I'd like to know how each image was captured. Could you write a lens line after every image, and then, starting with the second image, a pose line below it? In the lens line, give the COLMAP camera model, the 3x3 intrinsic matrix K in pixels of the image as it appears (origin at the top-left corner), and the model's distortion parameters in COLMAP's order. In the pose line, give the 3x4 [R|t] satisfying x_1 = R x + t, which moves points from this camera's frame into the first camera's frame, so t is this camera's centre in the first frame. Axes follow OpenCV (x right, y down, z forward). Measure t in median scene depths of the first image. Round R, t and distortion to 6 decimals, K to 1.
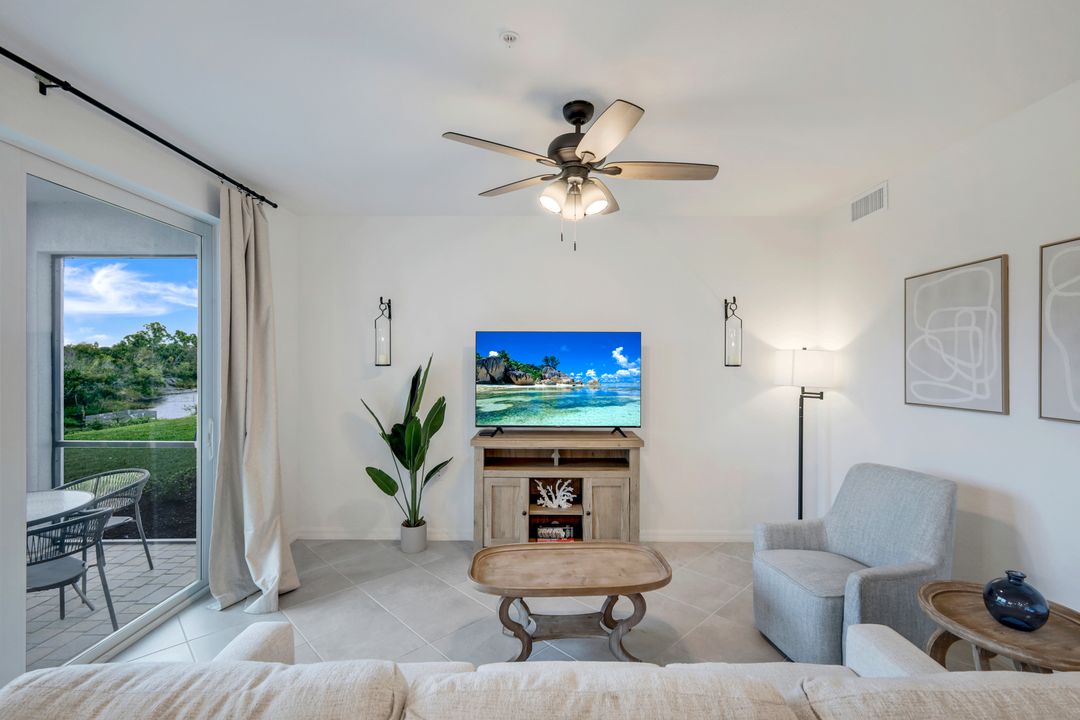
lens RADIAL K [[470.5, 0, 542.7], [0, 470.5, 365.2], [0, 0, 1]] dist [-0.000961, 0.000008]
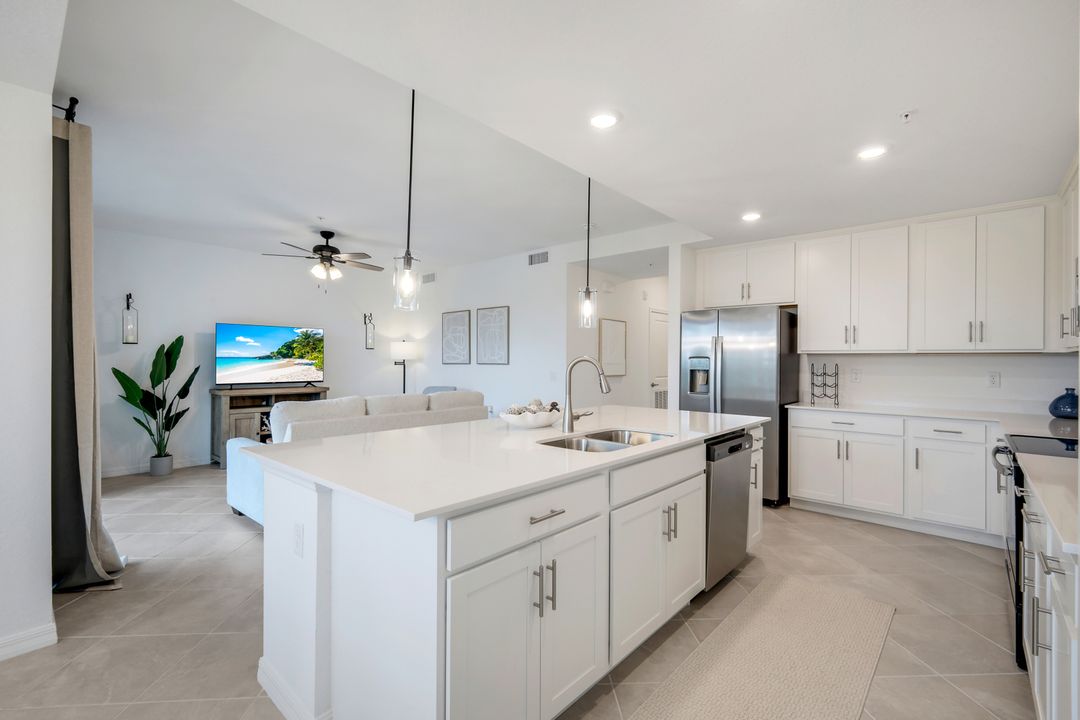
lens RADIAL K [[477.9, 0, 543.1], [0, 477.9, 359.2], [0, 0, 1]] dist [0.001493, 0.000127]
pose [[0.660766, 0.005381, 0.750573, -0.625044], [0.003124, 0.999946, -0.009919, 0.068692], [-0.750586, 0.008899, 0.660713, -0.861872]]
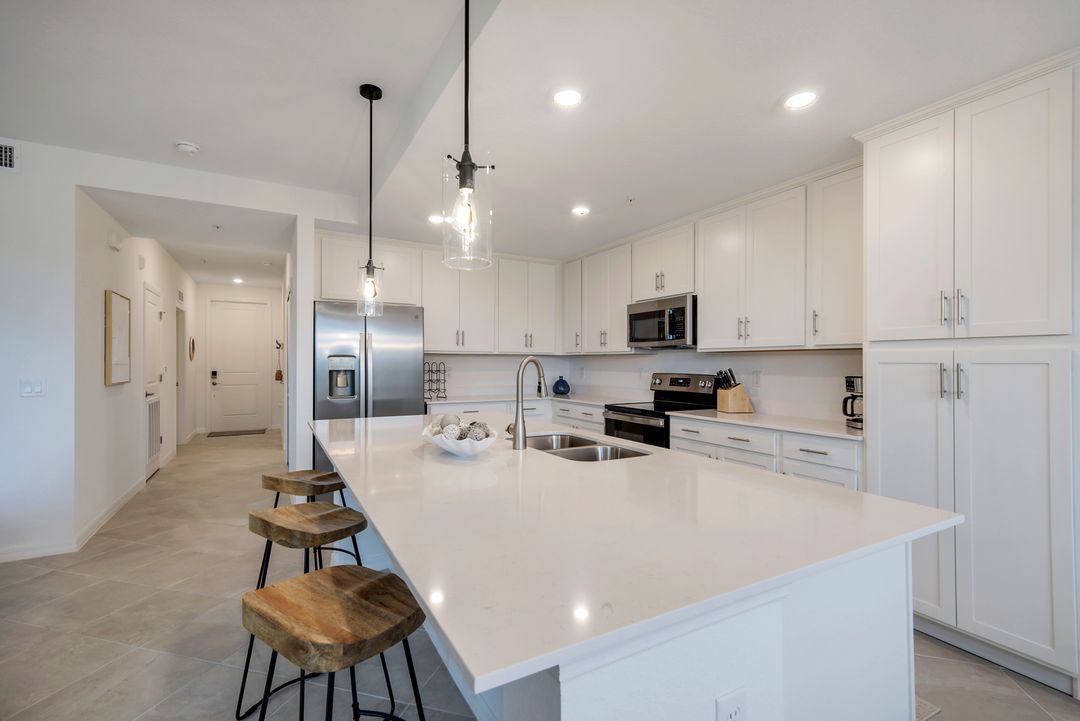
lens RADIAL K [[474.4, 0, 543.1], [0, 474.4, 357.8], [0, 0, 1]] dist [0.001286, 0.000698]
pose [[-0.496610, 0.002659, 0.867970, -0.576447], [0.004769, 0.999989, -0.000335, 0.058932], [-0.867961, 0.003973, -0.496617, -0.177332]]
